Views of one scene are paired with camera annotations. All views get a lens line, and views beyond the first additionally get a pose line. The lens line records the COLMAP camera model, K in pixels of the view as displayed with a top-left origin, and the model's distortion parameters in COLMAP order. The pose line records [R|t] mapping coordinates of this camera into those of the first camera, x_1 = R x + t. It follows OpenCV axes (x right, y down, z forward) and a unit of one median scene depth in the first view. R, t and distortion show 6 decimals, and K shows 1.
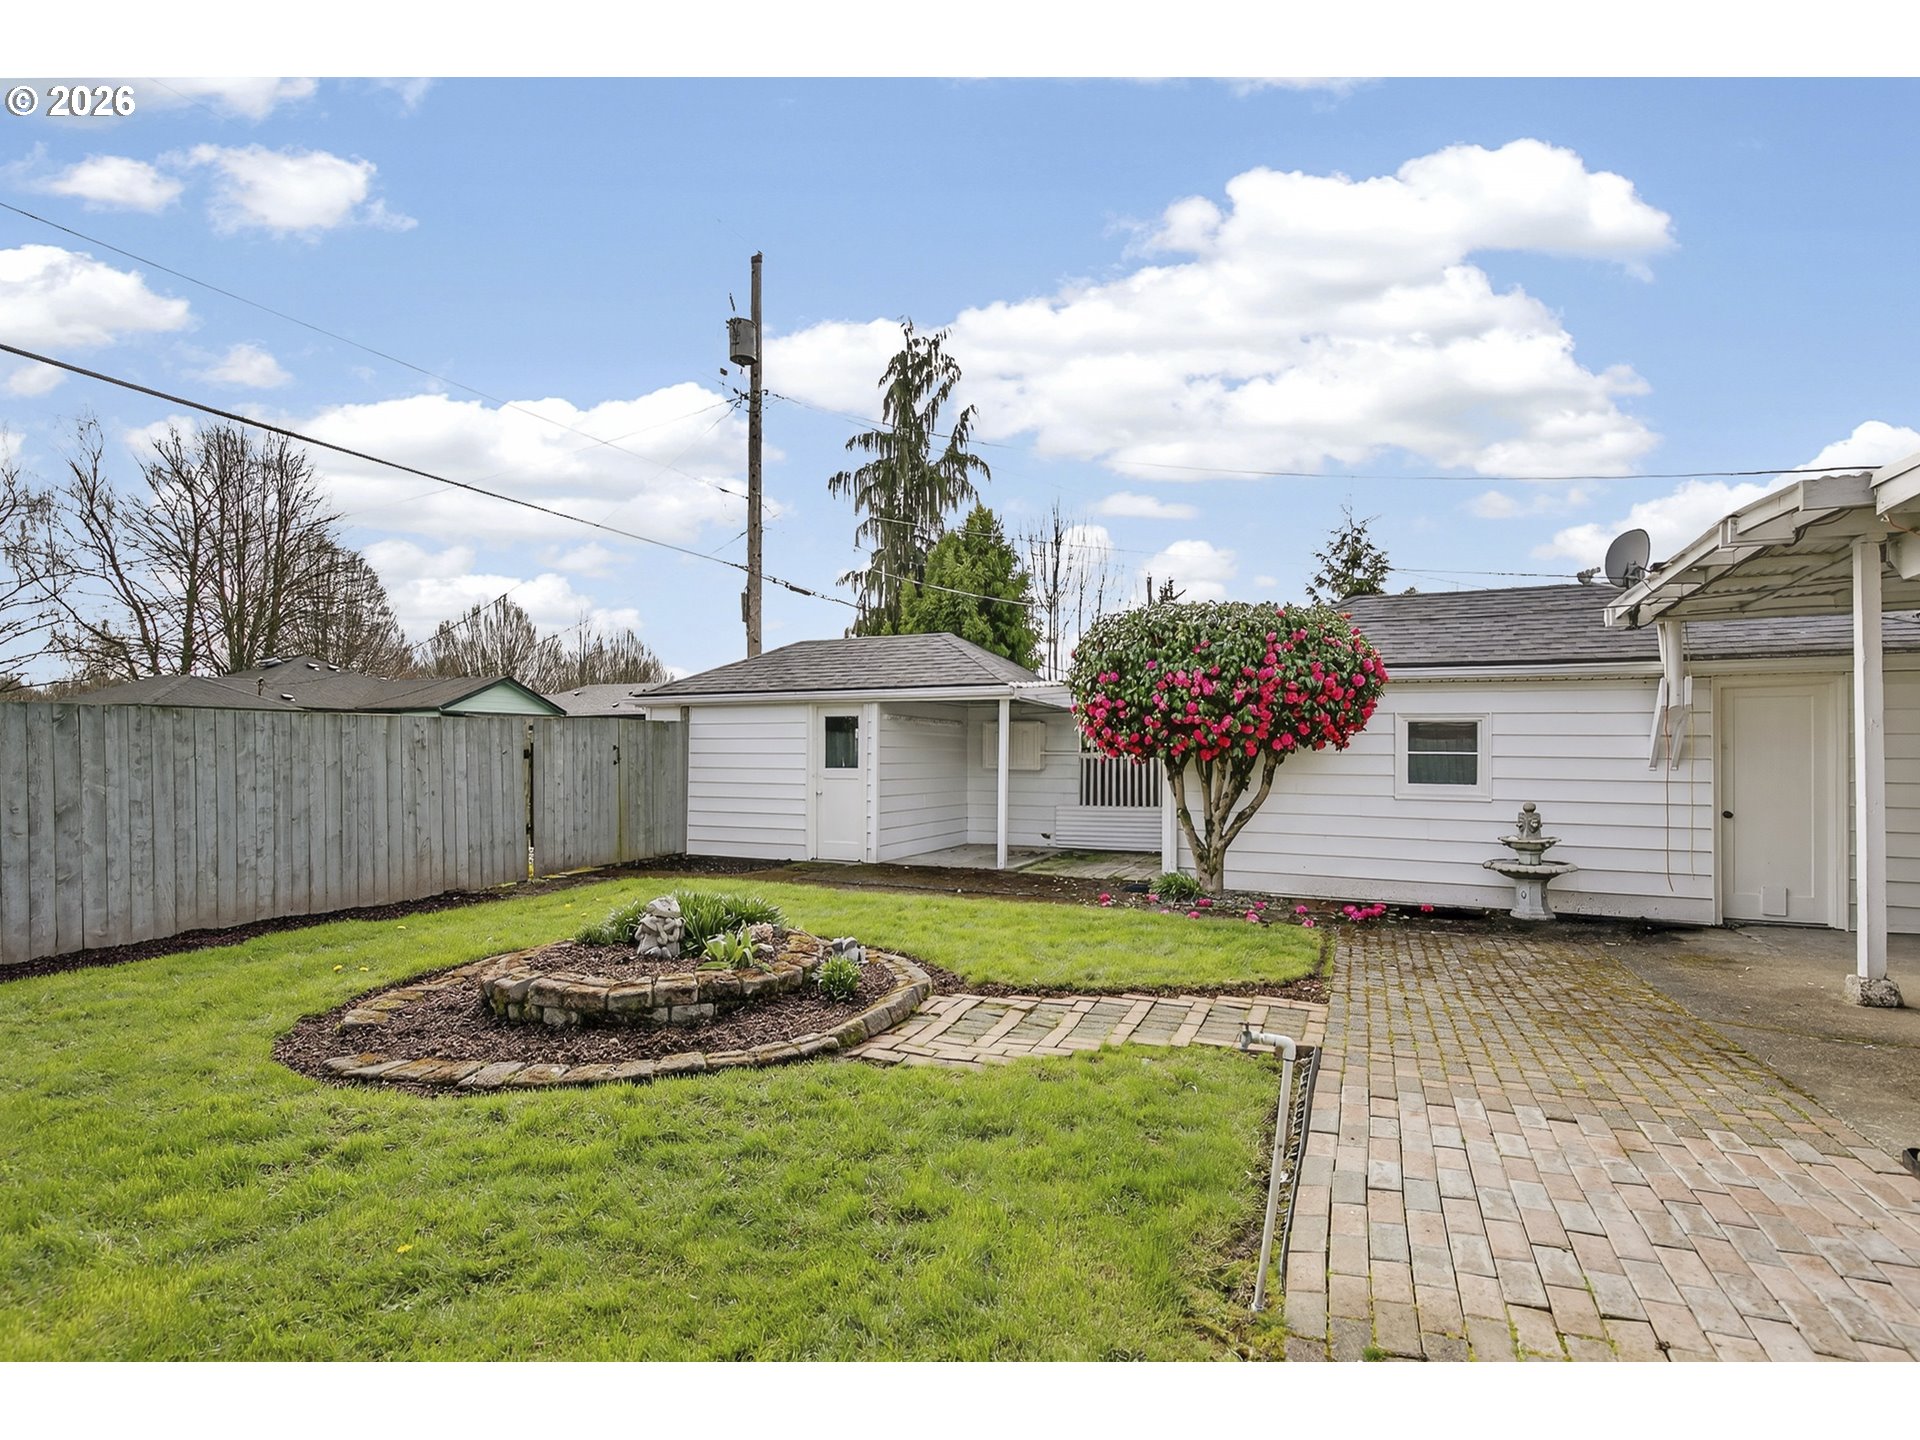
lens RADIAL K [[897.6, 0, 1007.1], [0, 897.6, 751.2], [0, 0, 1]] dist [0.000825, 0.000443]
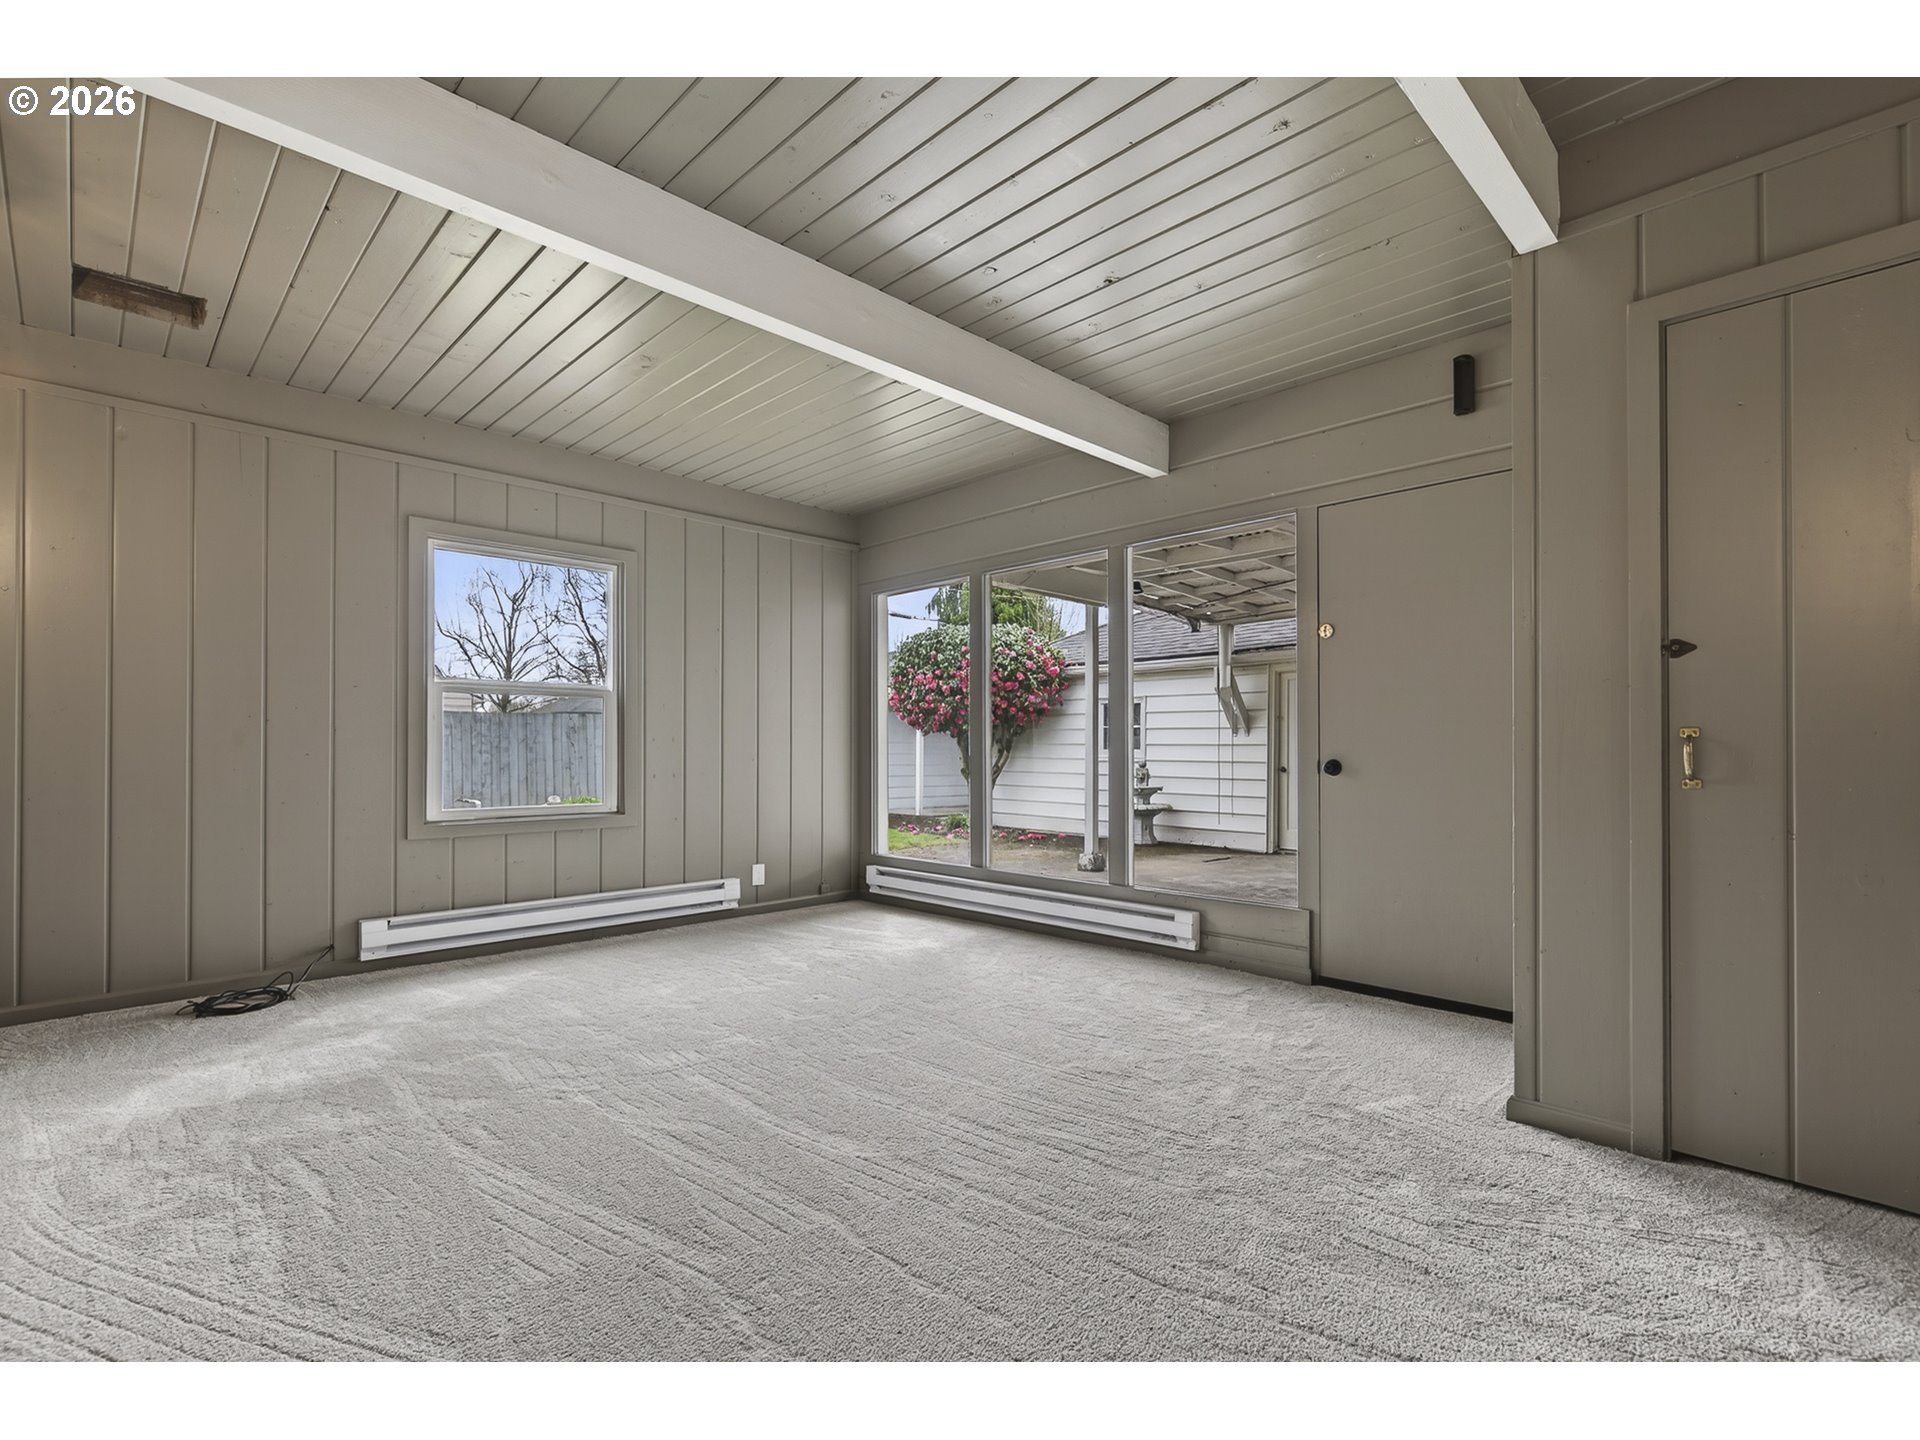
lens RADIAL K [[874.6, 0, 966.8], [0, 874.6, 718.3], [0, 0, 1]] dist [0.001905, 0.000594]
pose [[0.925144, -0.015518, -0.379299, 0.807949], [0.002255, 0.999371, -0.035387, 0.037525], [0.379610, 0.031883, 0.924597, -0.331075]]
